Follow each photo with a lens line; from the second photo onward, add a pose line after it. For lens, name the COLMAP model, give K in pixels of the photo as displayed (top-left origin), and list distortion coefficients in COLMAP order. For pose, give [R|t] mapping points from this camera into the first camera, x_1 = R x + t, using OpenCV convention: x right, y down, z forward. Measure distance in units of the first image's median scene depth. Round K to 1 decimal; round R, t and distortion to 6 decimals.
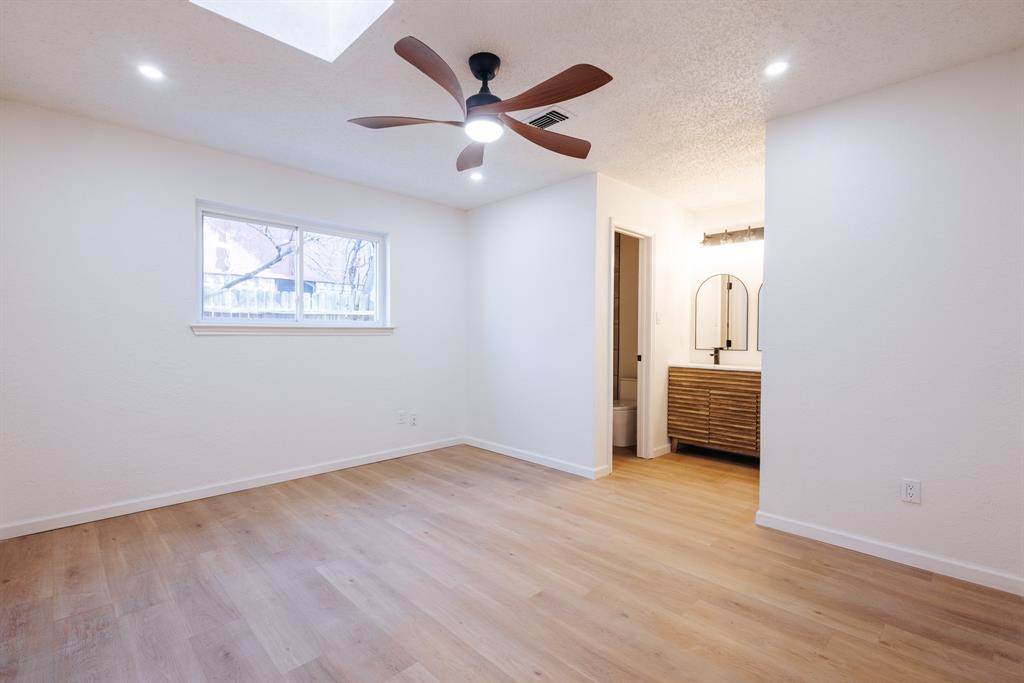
lens RADIAL K [[463.0, 0, 512.0], [0, 463.0, 341.5], [0, 0, 1]] dist [0.002539, -0.000195]
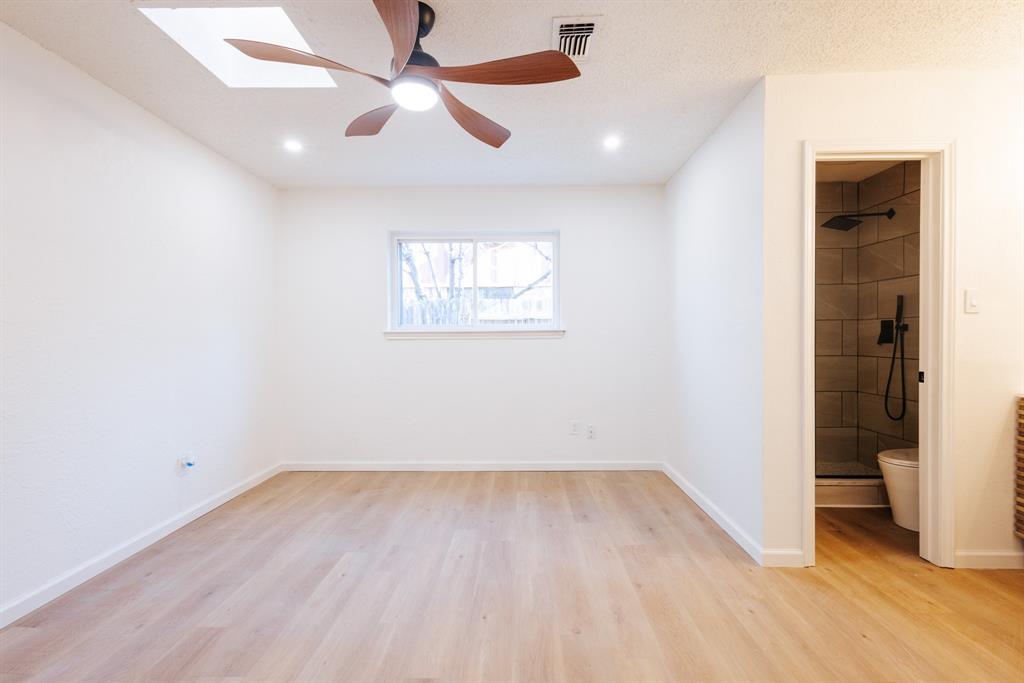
lens RADIAL K [[463.0, 0, 512.0], [0, 463.0, 341.5], [0, 0, 1]] dist [0.002539, -0.000195]
pose [[0.700076, -0.000562, -0.714068, 0.400137], [-0.002807, 0.999990, -0.003540, -0.004490], [0.714063, 0.004482, 0.700067, 0.324344]]
